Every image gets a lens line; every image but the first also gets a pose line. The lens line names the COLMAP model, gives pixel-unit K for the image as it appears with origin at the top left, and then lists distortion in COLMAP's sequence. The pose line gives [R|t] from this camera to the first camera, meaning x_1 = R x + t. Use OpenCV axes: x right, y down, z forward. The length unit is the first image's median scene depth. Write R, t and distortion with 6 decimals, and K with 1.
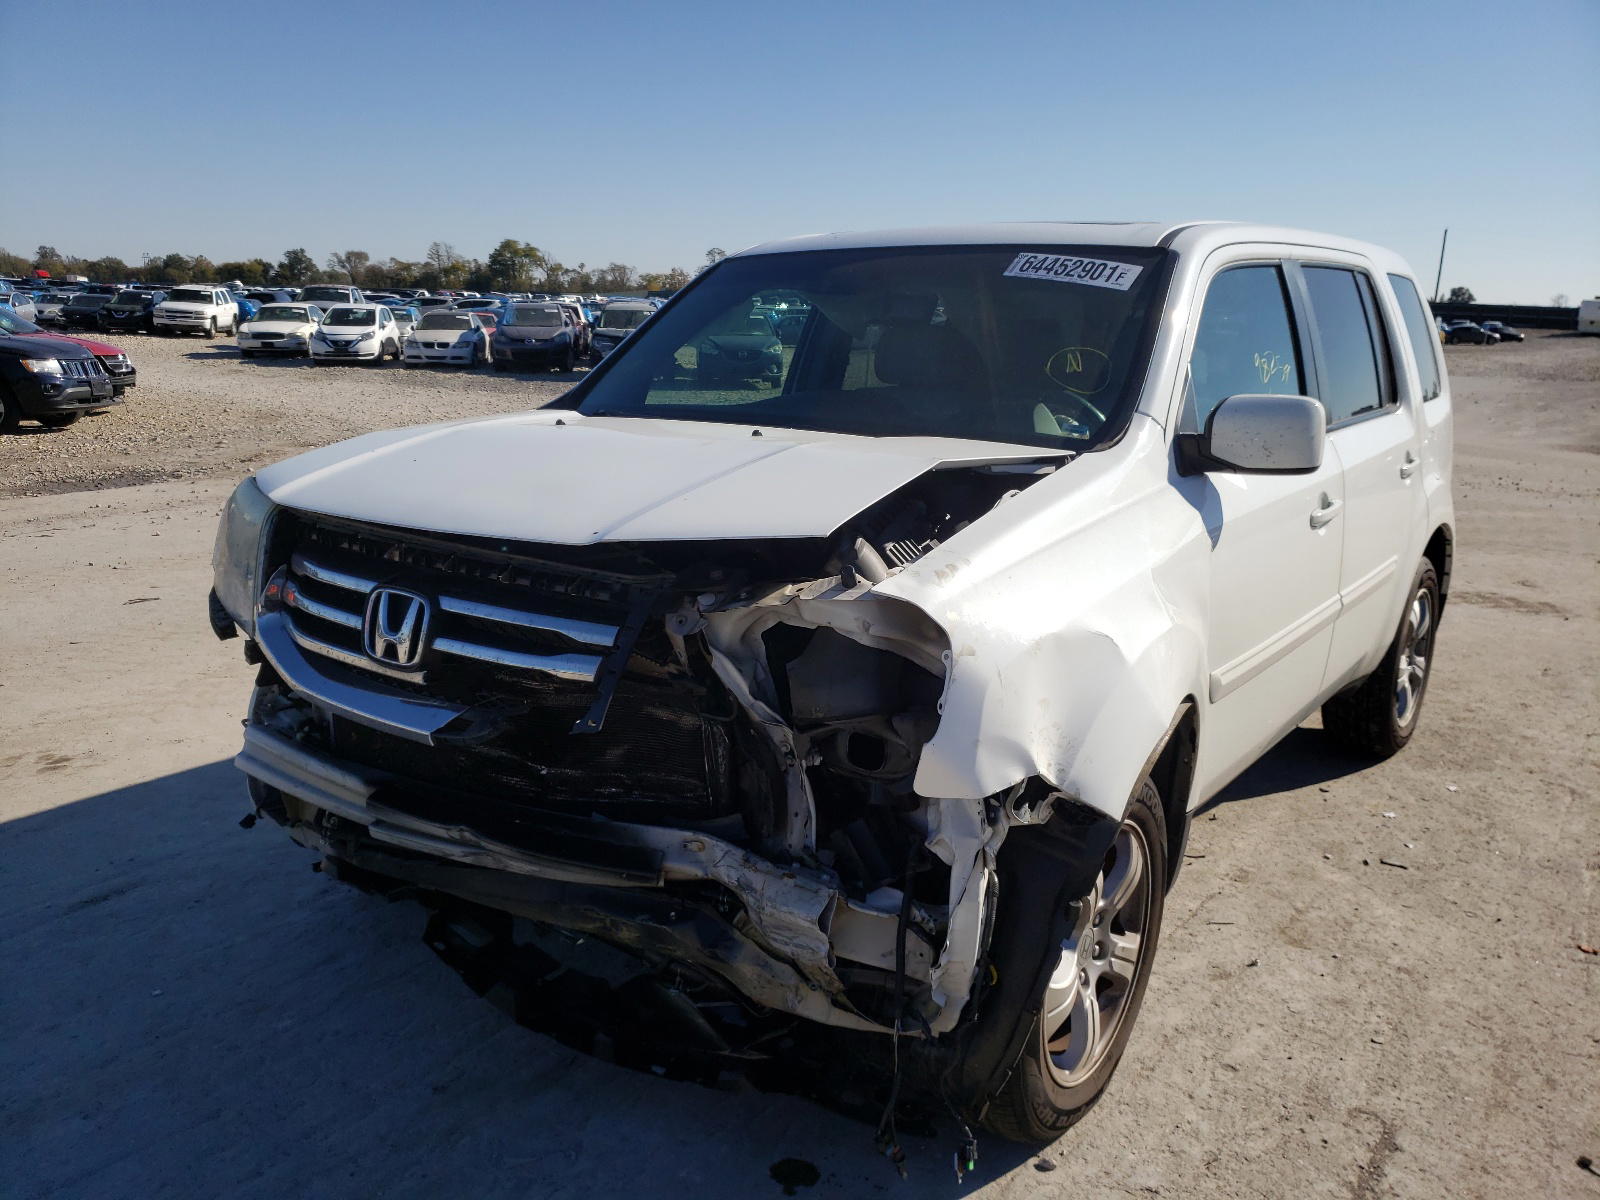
lens RADIAL K [[1221.3, 0, 800.0], [0, 1221.3, 600.0], [0, 0, 1]] dist [-0.000051, 0.009007]
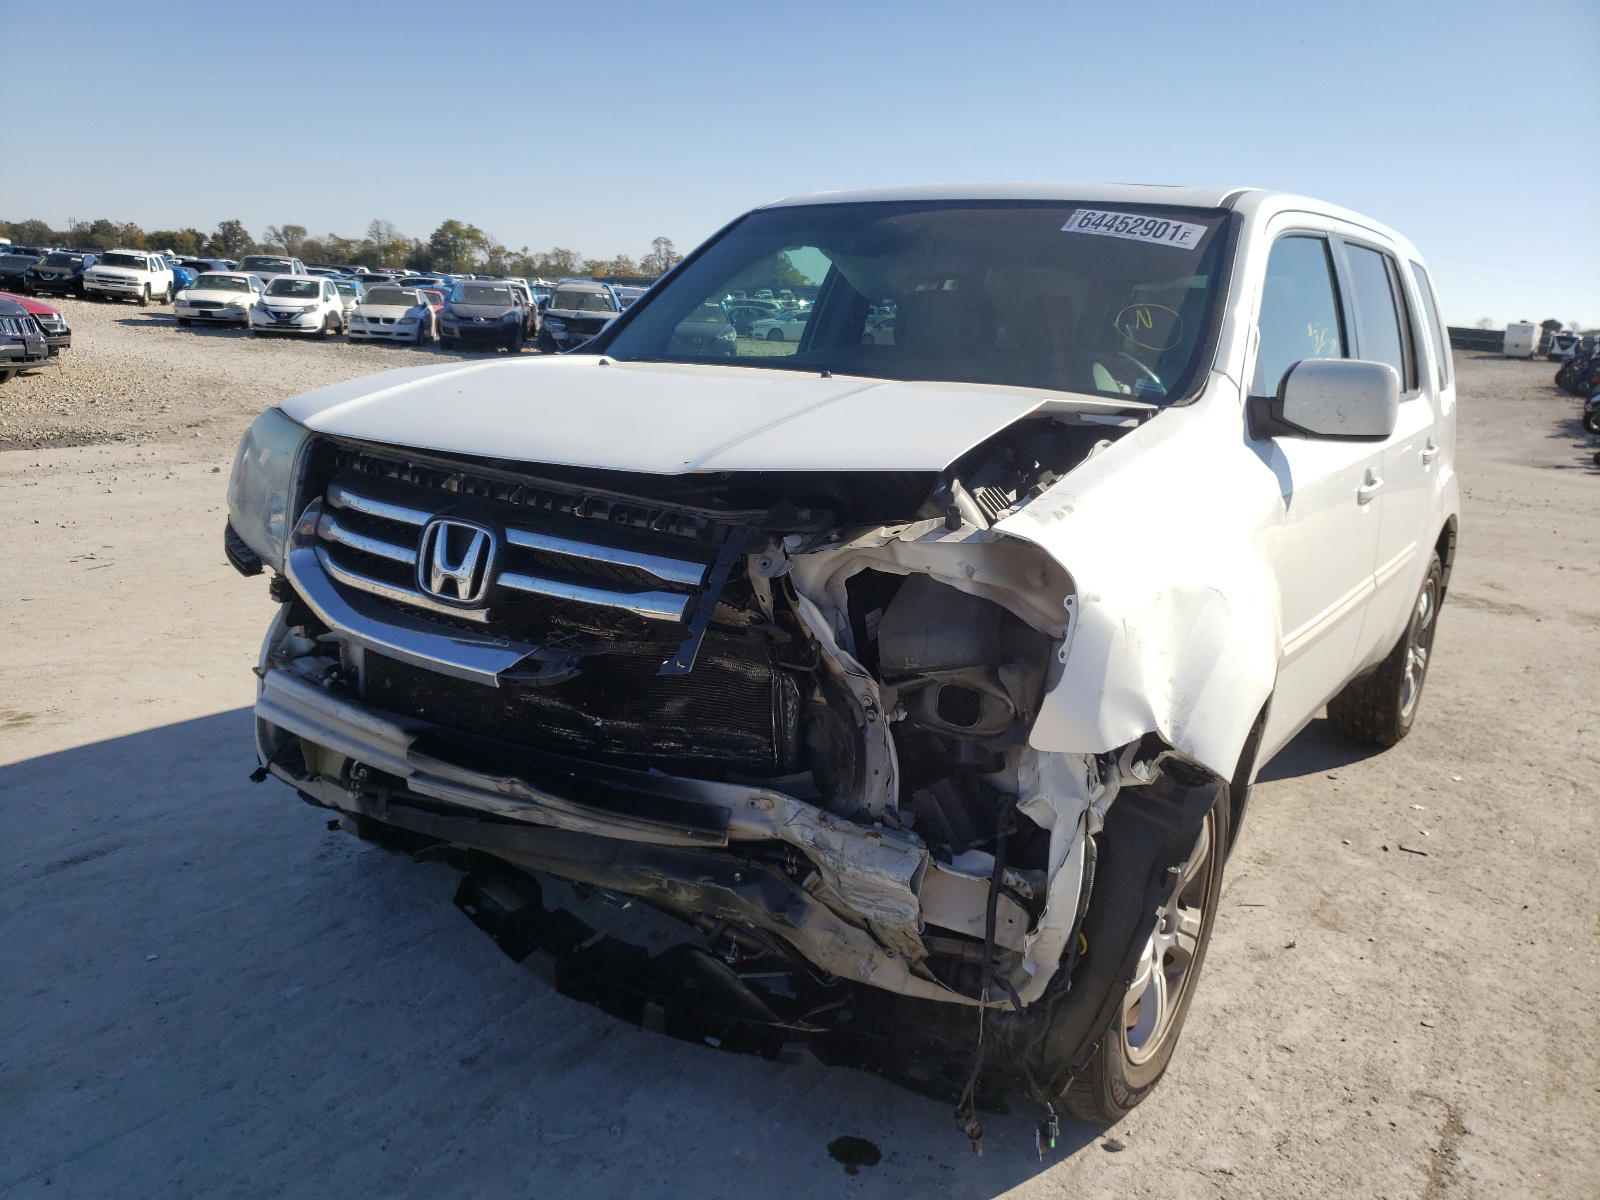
lens RADIAL K [[1222.9, 0, 800.0], [0, 1222.9, 600.0], [0, 0, 1]] dist [0.009867, -0.003799]
pose [[0.998538, 0.028525, 0.045914, -0.094825], [-0.028818, 0.999568, 0.005744, 0.033224], [-0.045730, -0.007059, 0.998929, 0.048328]]
